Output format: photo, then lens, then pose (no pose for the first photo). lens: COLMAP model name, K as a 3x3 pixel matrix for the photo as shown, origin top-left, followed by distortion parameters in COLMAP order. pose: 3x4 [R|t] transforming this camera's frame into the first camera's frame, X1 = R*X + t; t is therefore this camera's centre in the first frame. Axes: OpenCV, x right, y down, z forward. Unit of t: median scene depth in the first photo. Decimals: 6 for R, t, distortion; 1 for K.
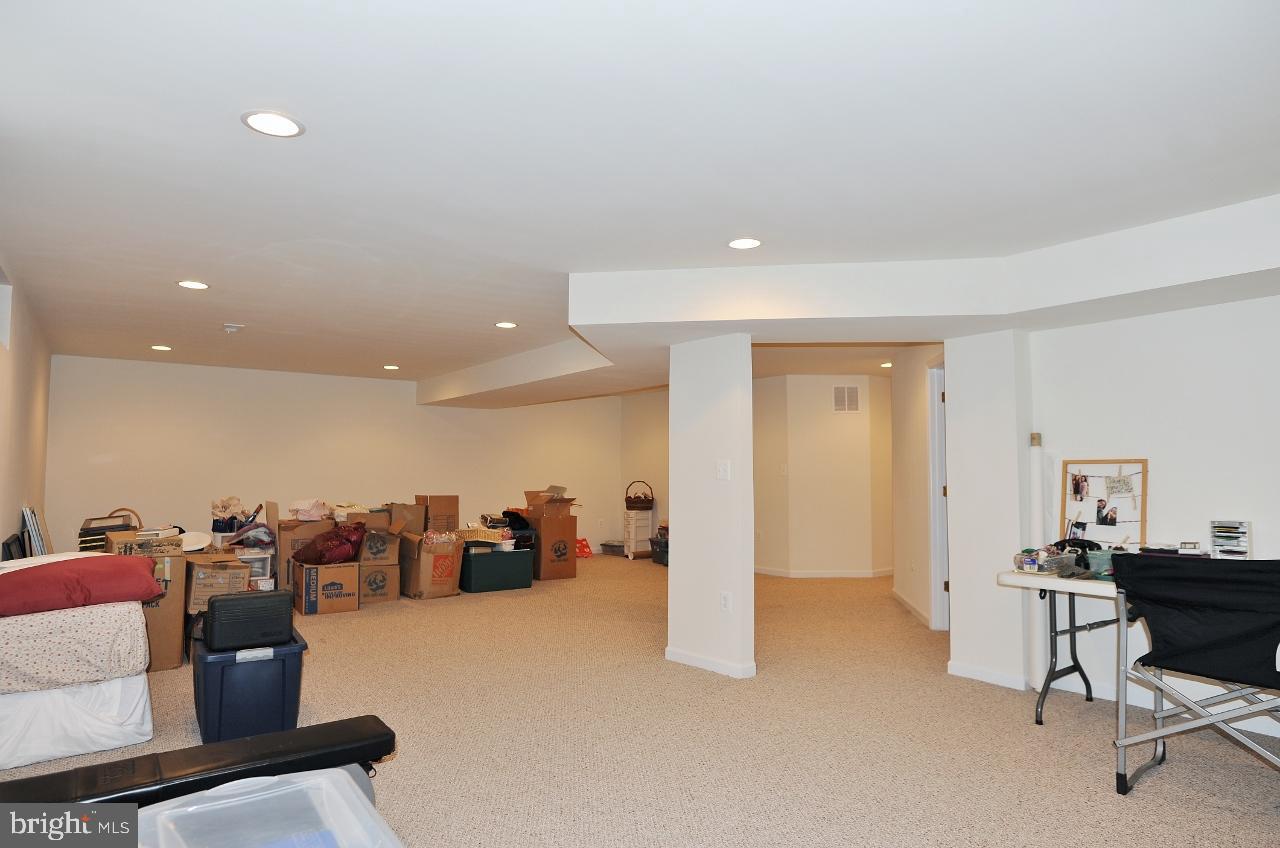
lens RADIAL K [[732.4, 0, 639.8], [0, 732.4, 428.3], [0, 0, 1]] dist [-0.043890, 0.010685]
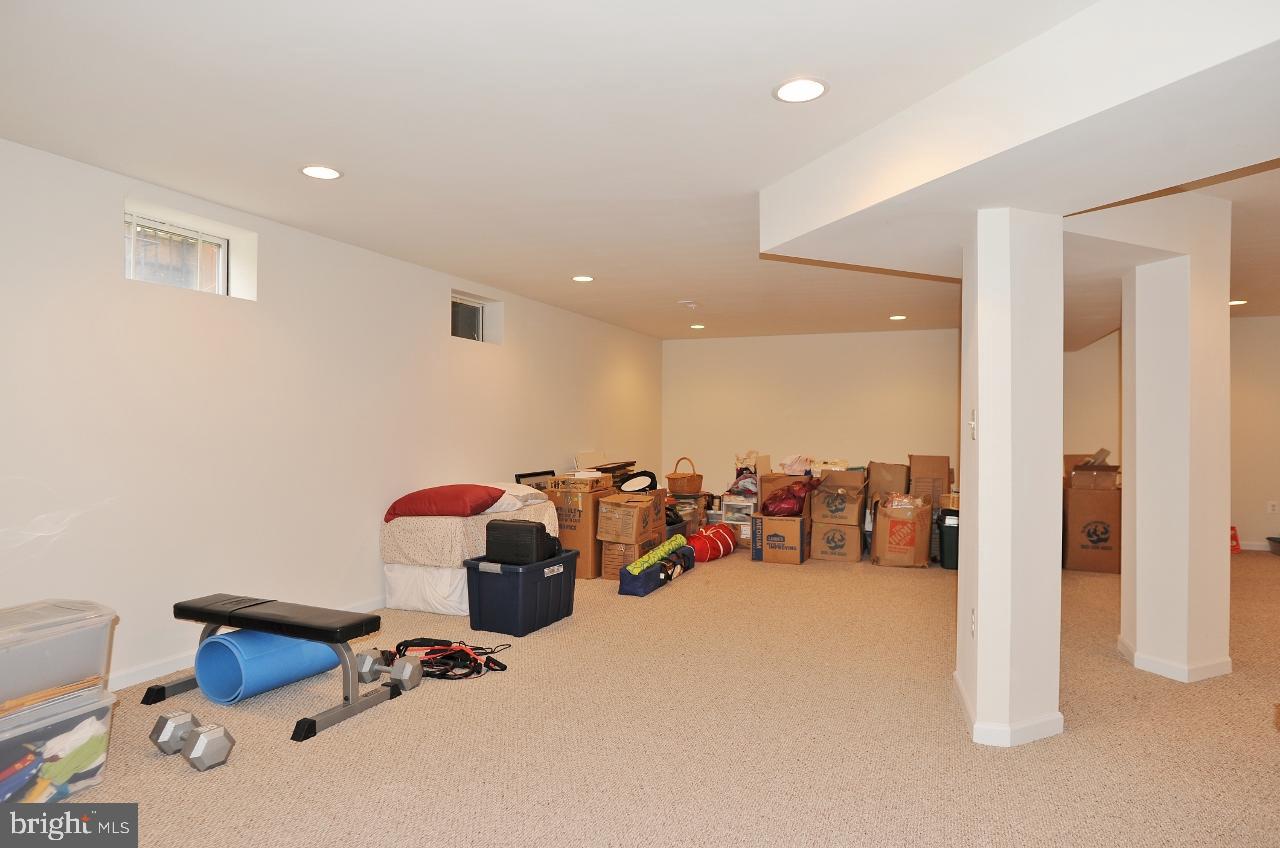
lens RADIAL K [[732.4, 0, 636.3], [0, 732.4, 422.4], [0, 0, 1]] dist [-0.043890, 0.010685]
pose [[0.510094, -0.004868, -0.860105, 0.350198], [0.045968, 0.998709, 0.021610, 0.018424], [0.858890, -0.050561, 0.509659, 0.275867]]
